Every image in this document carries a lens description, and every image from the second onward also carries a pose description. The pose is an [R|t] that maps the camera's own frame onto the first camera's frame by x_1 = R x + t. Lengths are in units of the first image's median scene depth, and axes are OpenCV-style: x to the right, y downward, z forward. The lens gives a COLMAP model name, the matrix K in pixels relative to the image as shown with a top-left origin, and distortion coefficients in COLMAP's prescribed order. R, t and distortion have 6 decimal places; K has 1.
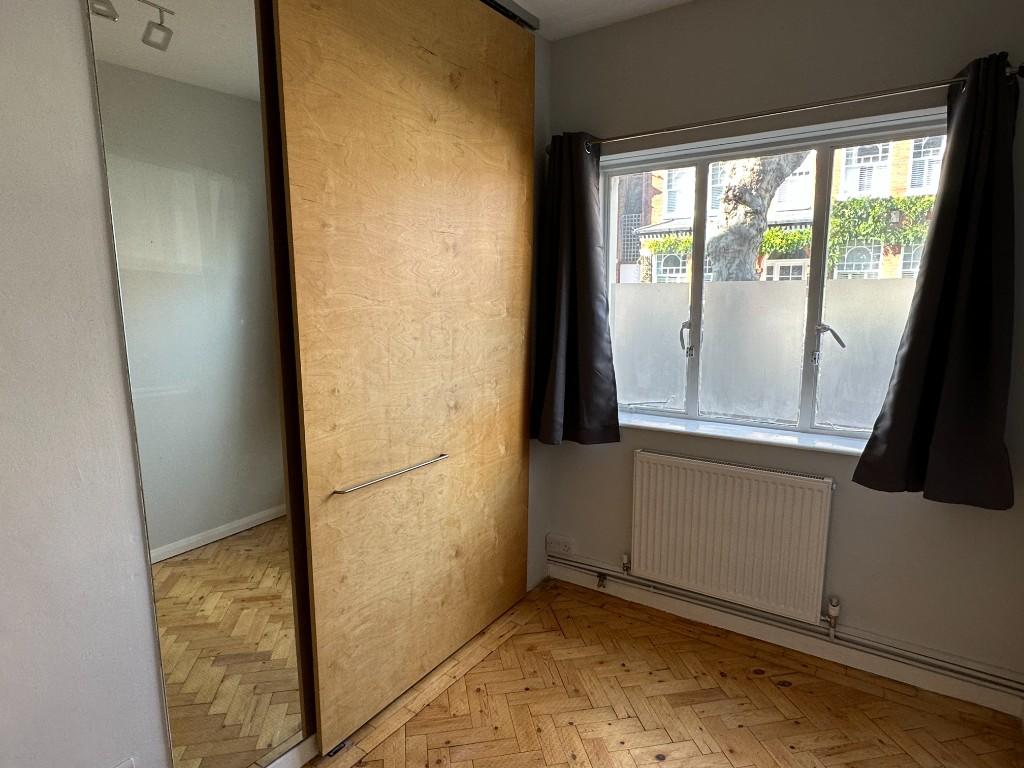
lens RADIAL K [[599.5, 0, 510.4], [0, 599.5, 380.0], [0, 0, 1]] dist [-0.005596, -0.002649]
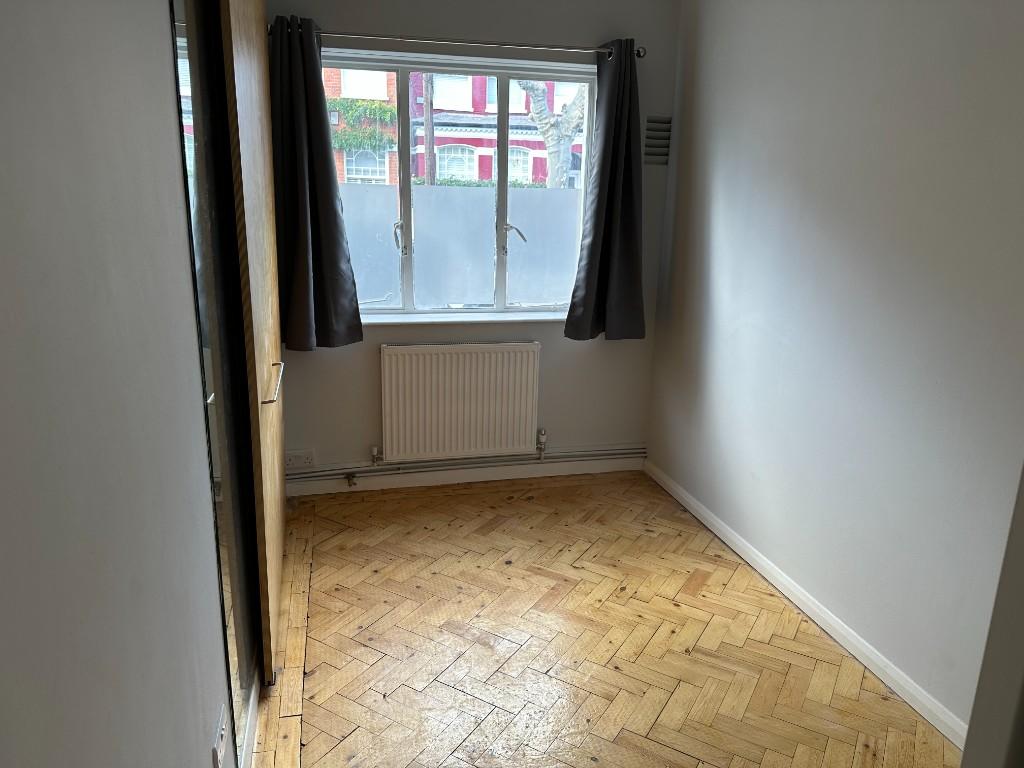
lens RADIAL K [[711.9, 0, 510.1], [0, 711.9, 385.9], [0, 0, 1]] dist [0.004286, -0.001549]
pose [[0.660297, -0.168140, 0.731940, -0.628492], [0.082365, 0.984949, 0.151958, 0.015579], [-0.746474, -0.040052, 0.664208, -0.009908]]
